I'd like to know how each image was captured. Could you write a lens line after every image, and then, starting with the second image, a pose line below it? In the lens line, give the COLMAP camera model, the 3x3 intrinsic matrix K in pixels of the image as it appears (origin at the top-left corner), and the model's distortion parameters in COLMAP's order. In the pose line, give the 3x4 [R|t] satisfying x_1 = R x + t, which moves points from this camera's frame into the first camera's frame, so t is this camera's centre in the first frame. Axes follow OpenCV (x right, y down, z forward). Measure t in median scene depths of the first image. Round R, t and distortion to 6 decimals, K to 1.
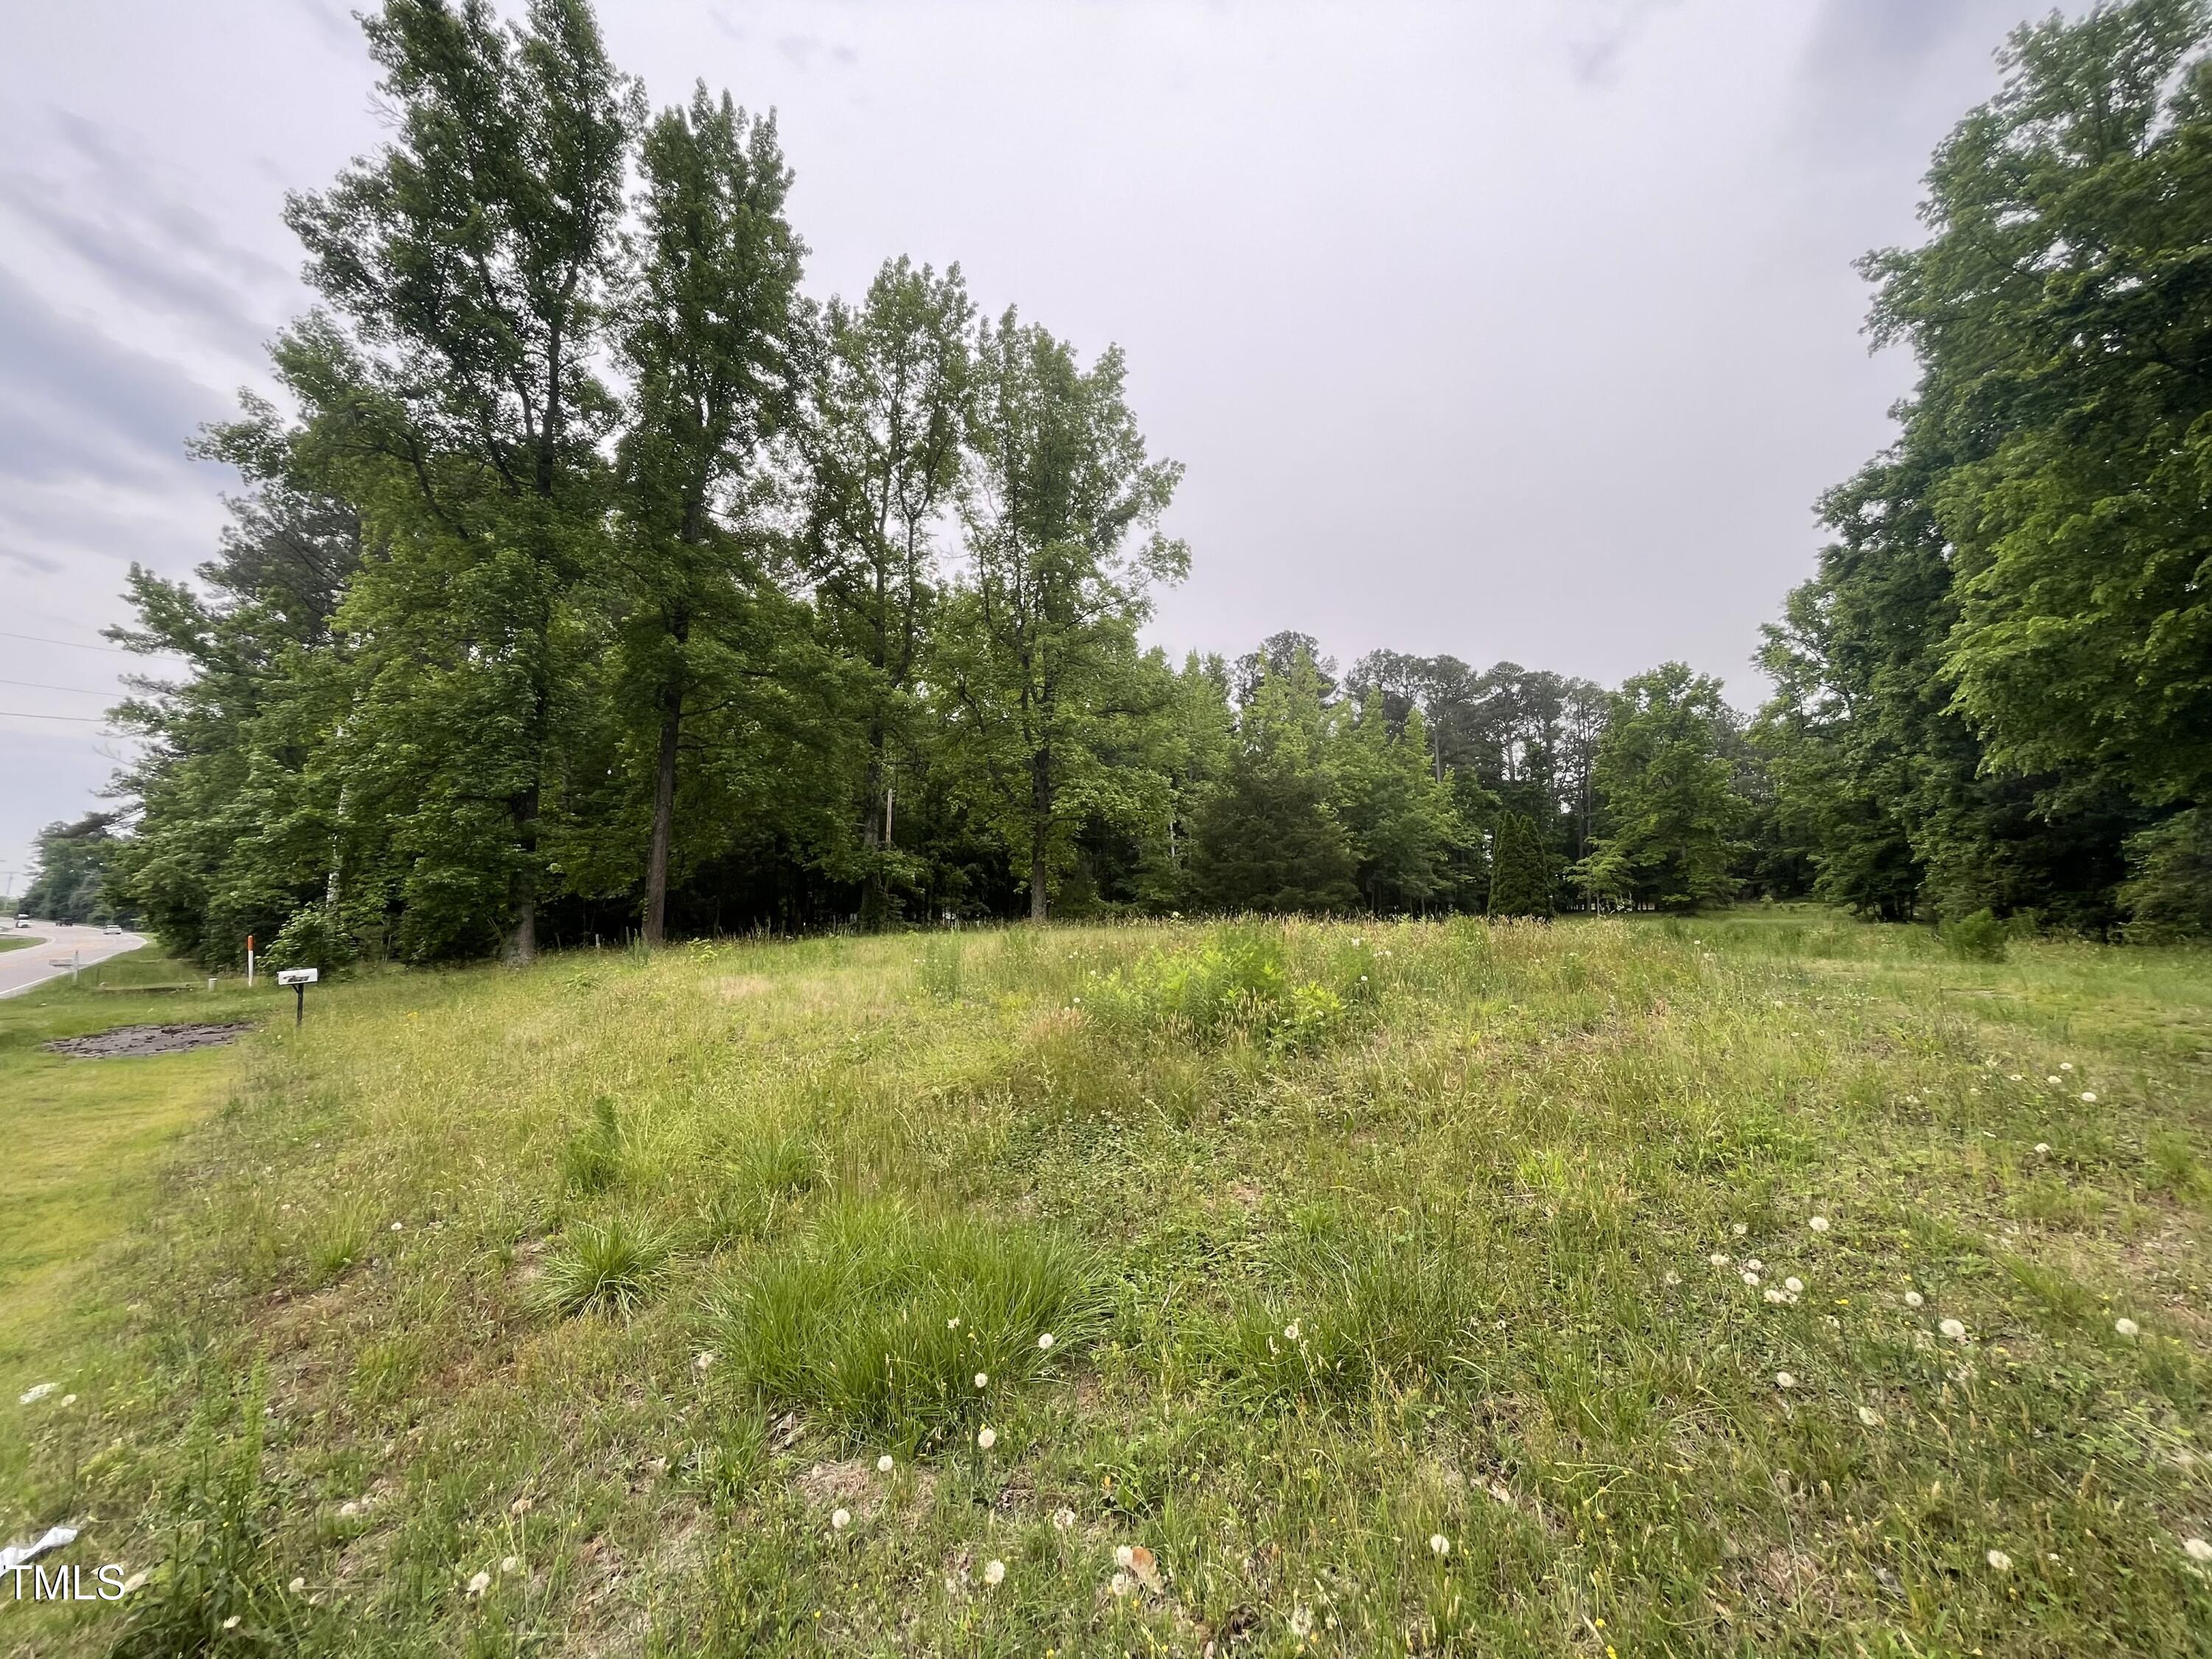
lens RADIAL K [[885.3, 0, 1106.3], [0, 885.3, 836.8], [0, 0, 1]] dist [-0.000501, -0.001031]
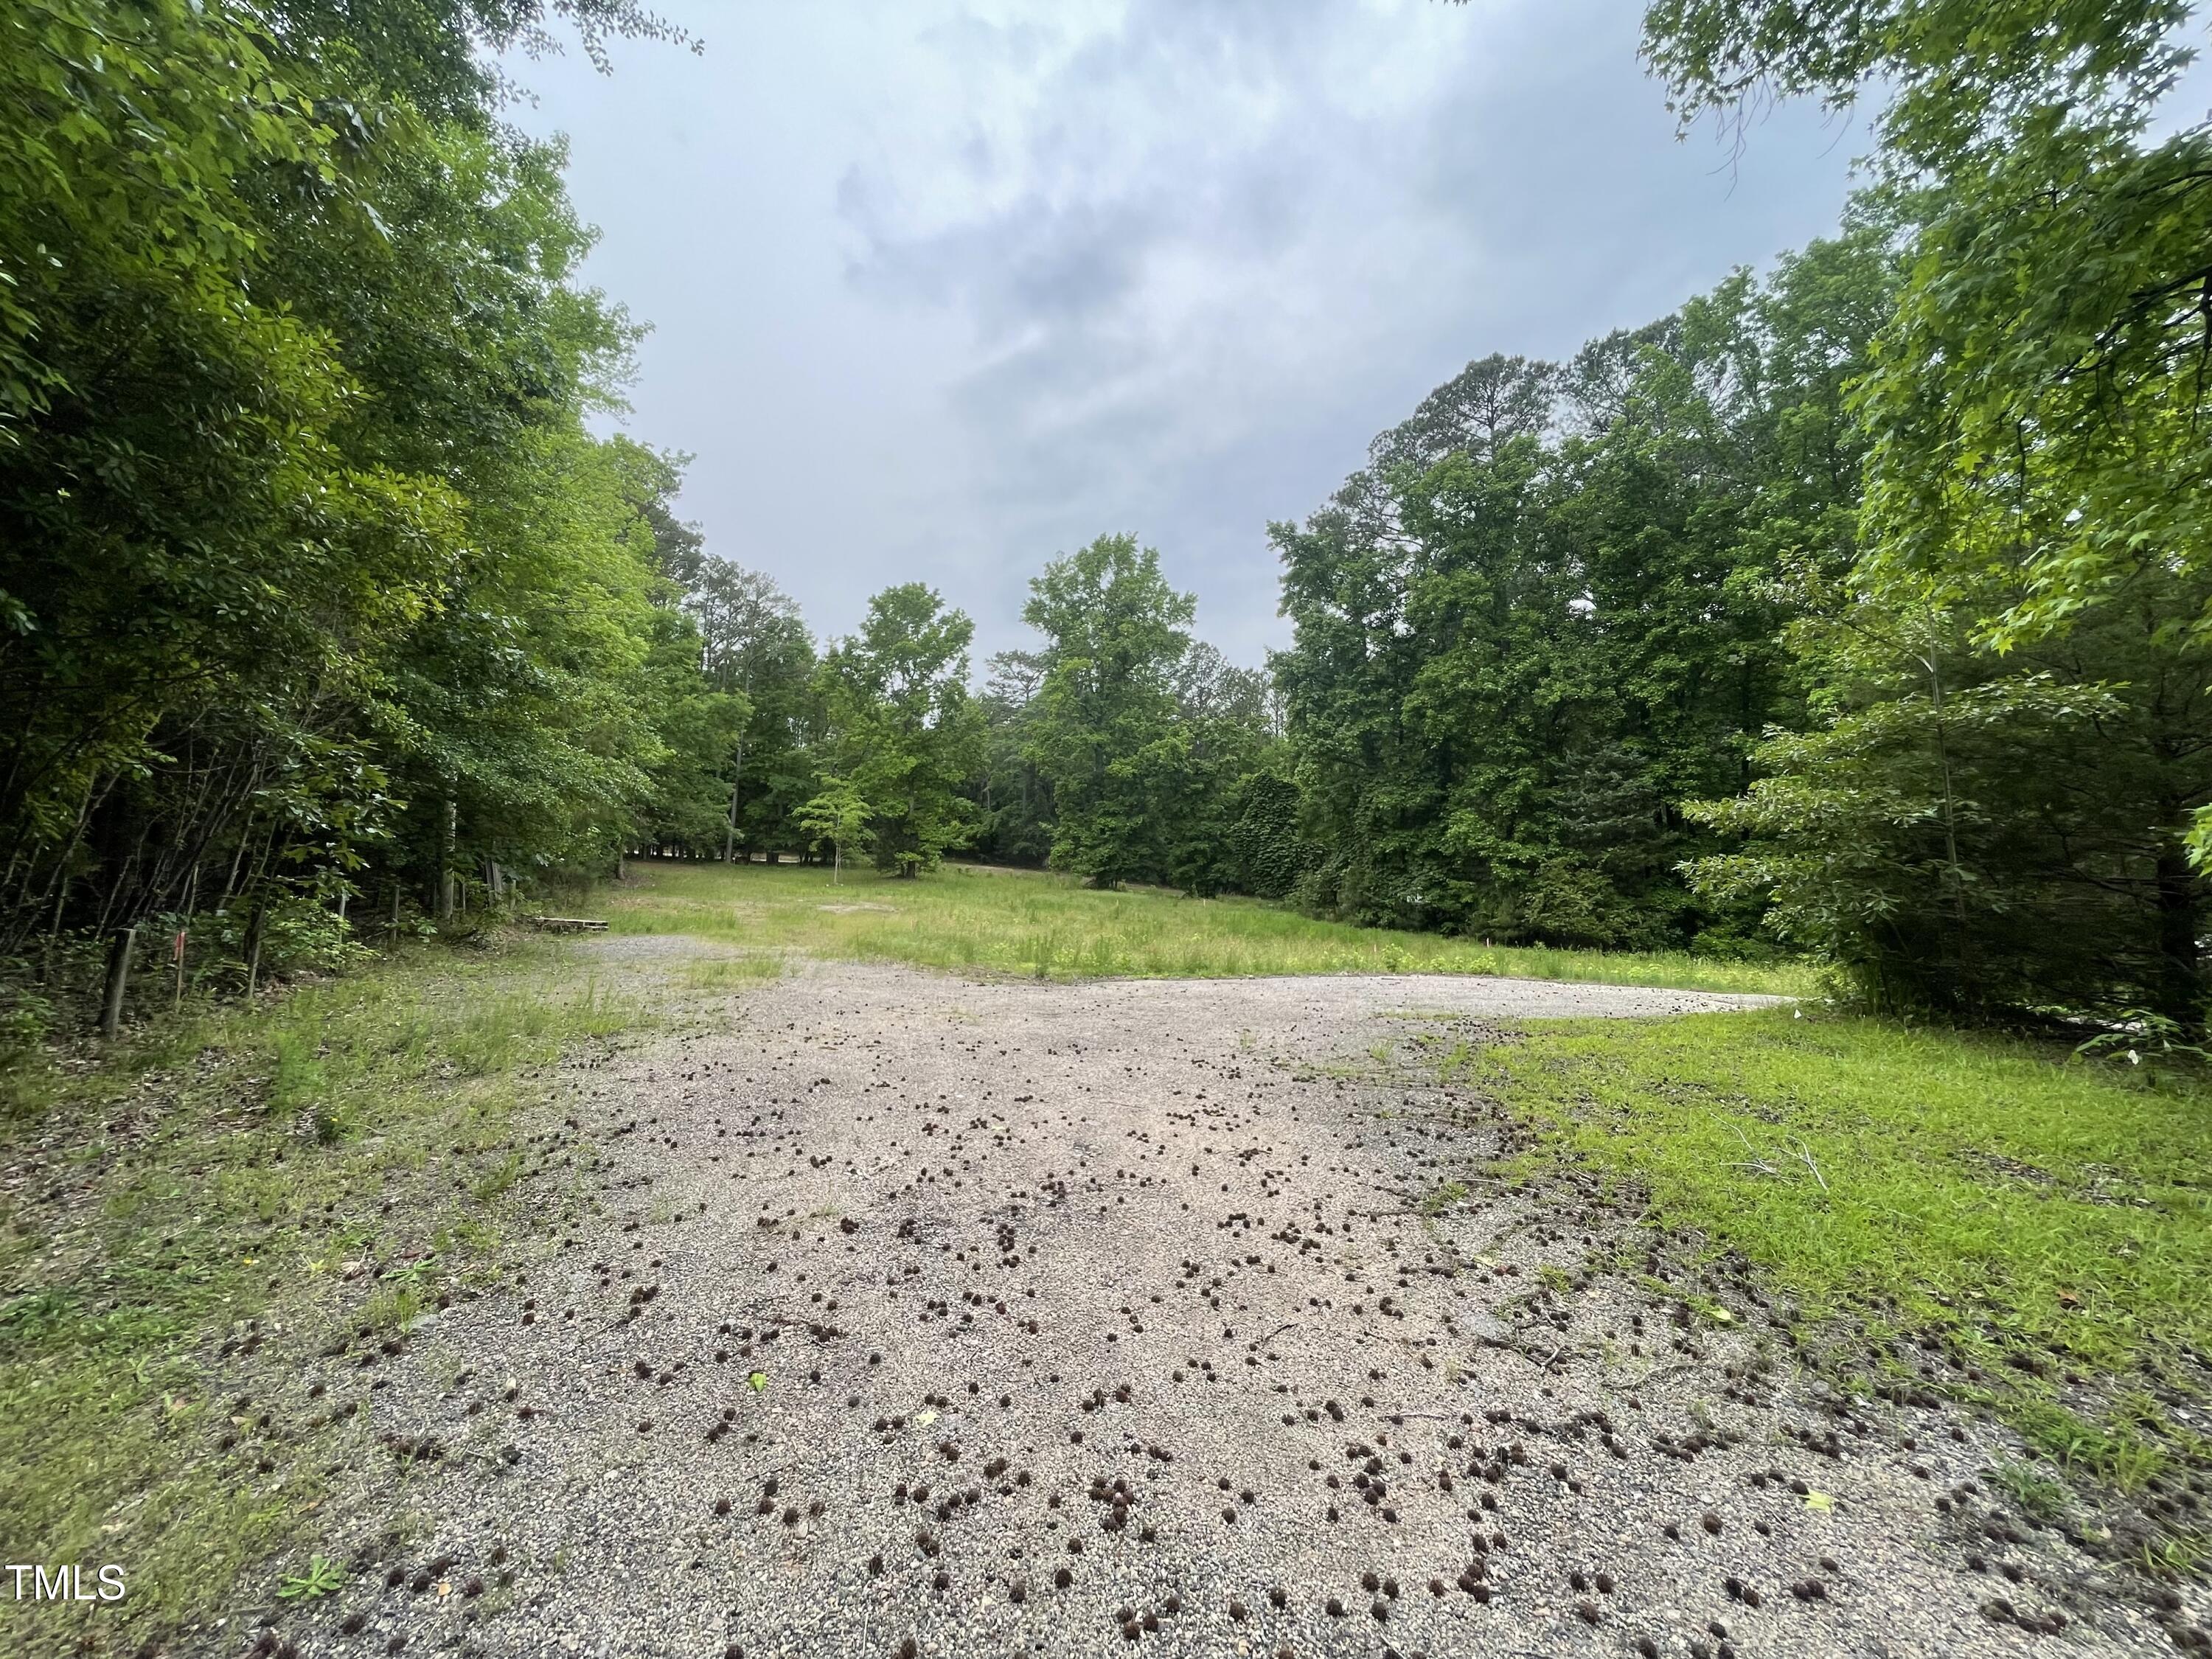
lens RADIAL K [[885.3, 0, 1103.1], [0, 885.3, 832.0], [0, 0, 1]] dist [-0.000501, -0.001031]
pose [[0.330444, 0.065088, 0.941579, -0.117082], [-0.129583, 0.991301, -0.023048, 0.046246], [-0.934888, -0.114397, 0.336003, 0.617350]]
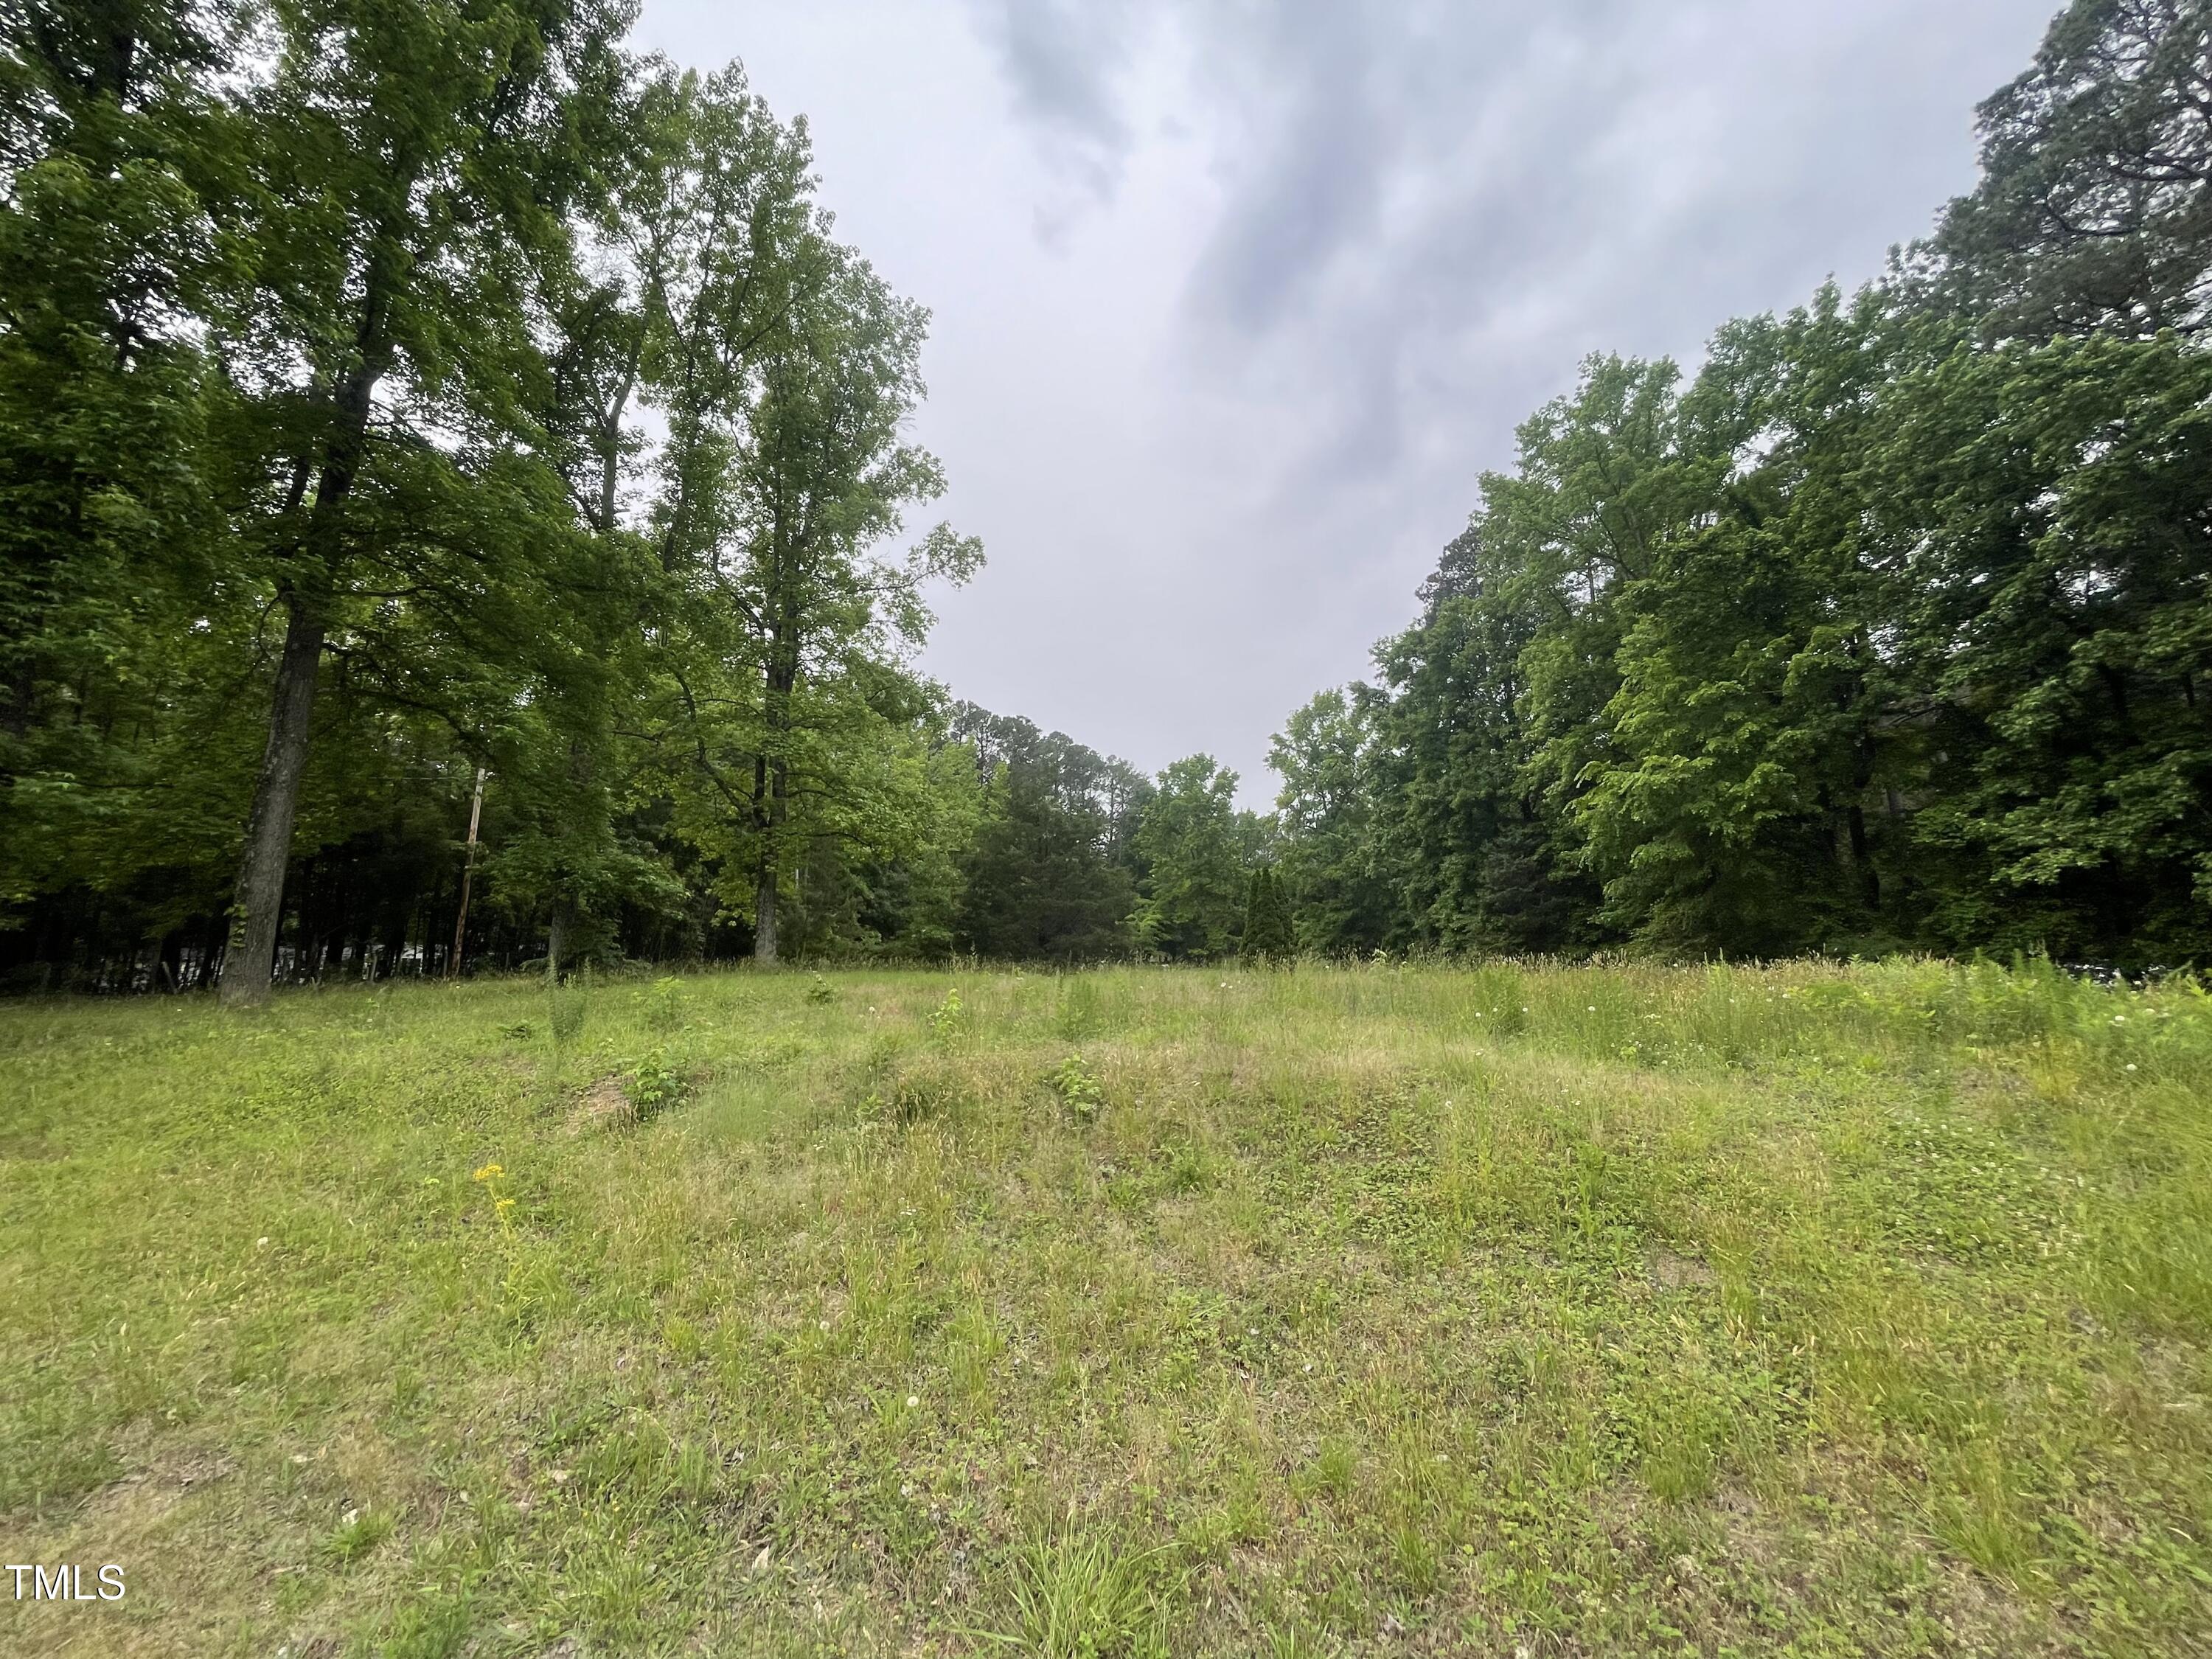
lens RADIAL K [[885.3, 0, 1098.8], [0, 885.3, 840.9], [0, 0, 1]] dist [-0.000501, -0.001031]
pose [[0.834338, 0.091056, 0.543680, -0.138854], [-0.064038, 0.995596, -0.068469, 0.012614], [-0.547520, 0.022311, 0.836495, 0.094477]]
